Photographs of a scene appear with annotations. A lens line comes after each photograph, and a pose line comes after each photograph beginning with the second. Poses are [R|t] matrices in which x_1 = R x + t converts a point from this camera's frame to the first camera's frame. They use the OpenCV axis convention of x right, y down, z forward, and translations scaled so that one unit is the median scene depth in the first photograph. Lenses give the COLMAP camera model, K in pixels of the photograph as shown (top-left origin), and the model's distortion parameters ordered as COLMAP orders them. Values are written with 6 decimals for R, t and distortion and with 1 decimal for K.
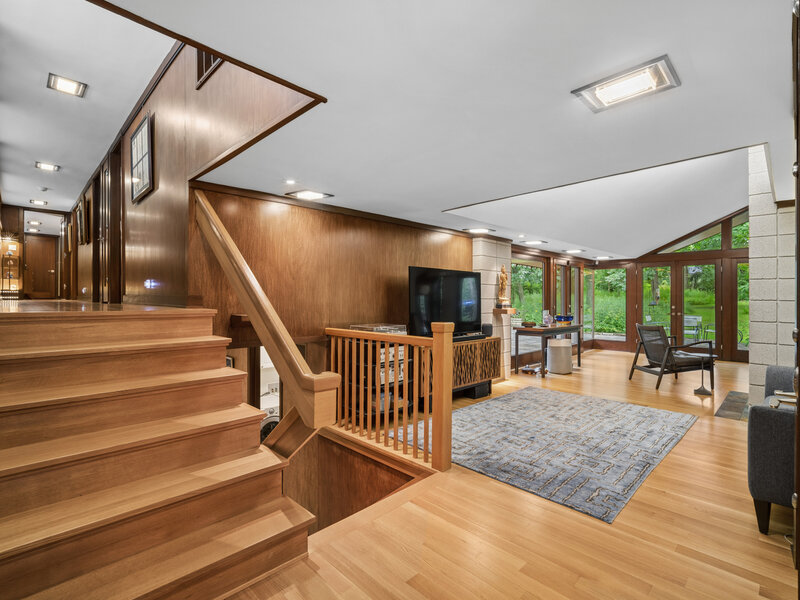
lens RADIAL K [[389.5, 0, 399.9], [0, 389.5, 294.7], [0, 0, 1]] dist [-0.011765, 0.000612]
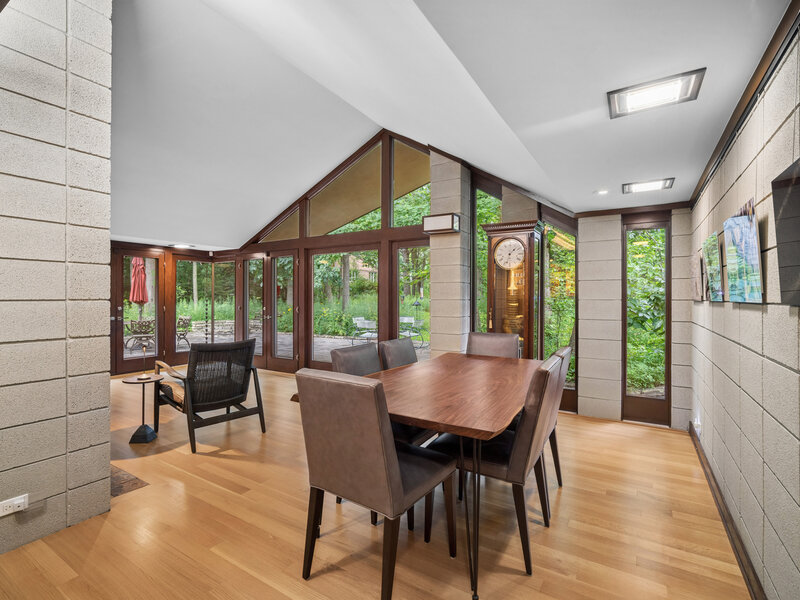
lens RADIAL K [[389.5, 0, 399.9], [0, 389.5, 294.7], [0, 0, 1]] dist [-0.011765, 0.000612]
pose [[0.971062, -0.013234, 0.238461, 1.155595], [0.010285, 0.999855, 0.013608, -0.007927], [-0.238606, -0.010762, 0.971057, 0.198202]]
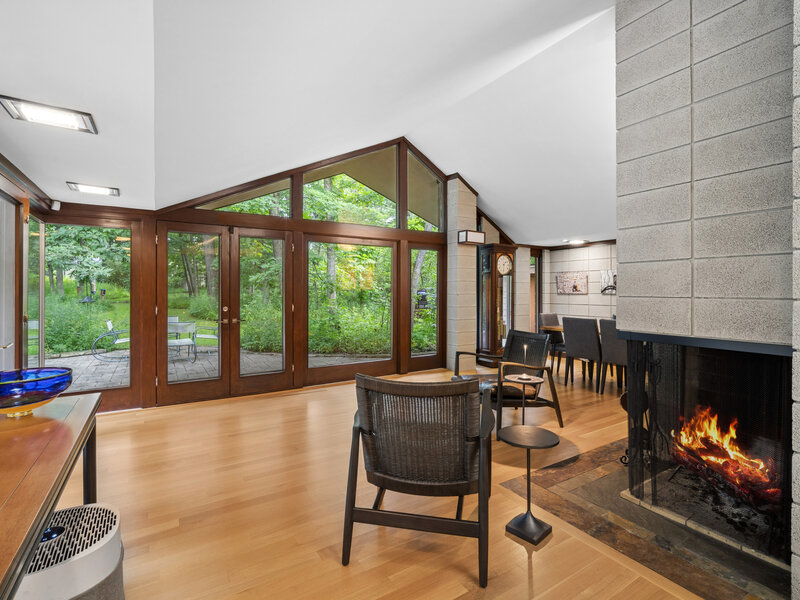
lens RADIAL K [[389.5, 0, 399.9], [0, 389.5, 294.7], [0, 0, 1]] dist [-0.011765, 0.000612]
pose [[0.222759, -0.009199, 0.974830, 0.321345], [-0.007500, 0.999910, 0.011150, 0.005045], [-0.974845, -0.009795, 0.222670, 0.926975]]
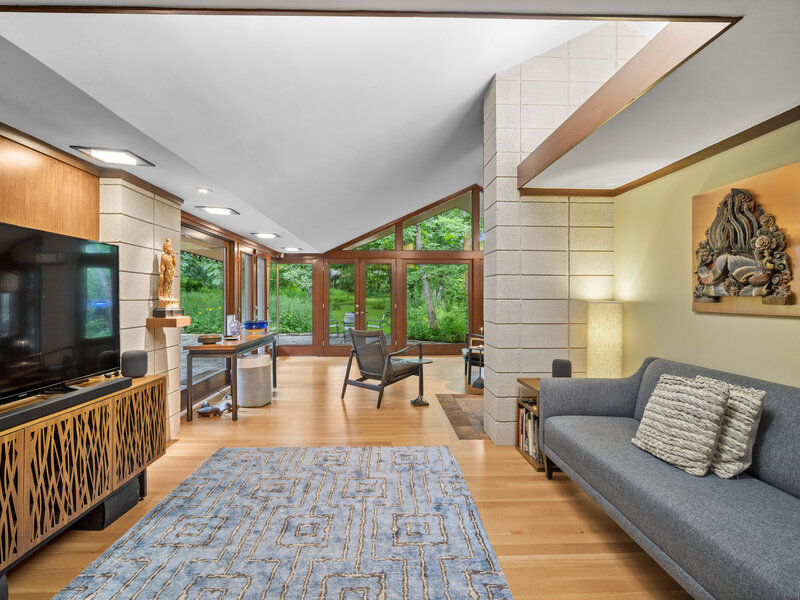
lens RADIAL K [[389.5, 0, 399.9], [0, 389.5, 294.7], [0, 0, 1]] dist [-0.011765, 0.000612]
pose [[0.673774, -0.000450, 0.738937, 0.079915], [-0.002627, 0.999992, 0.003004, 0.001061], [-0.738933, -0.003965, 0.673768, 0.381394]]
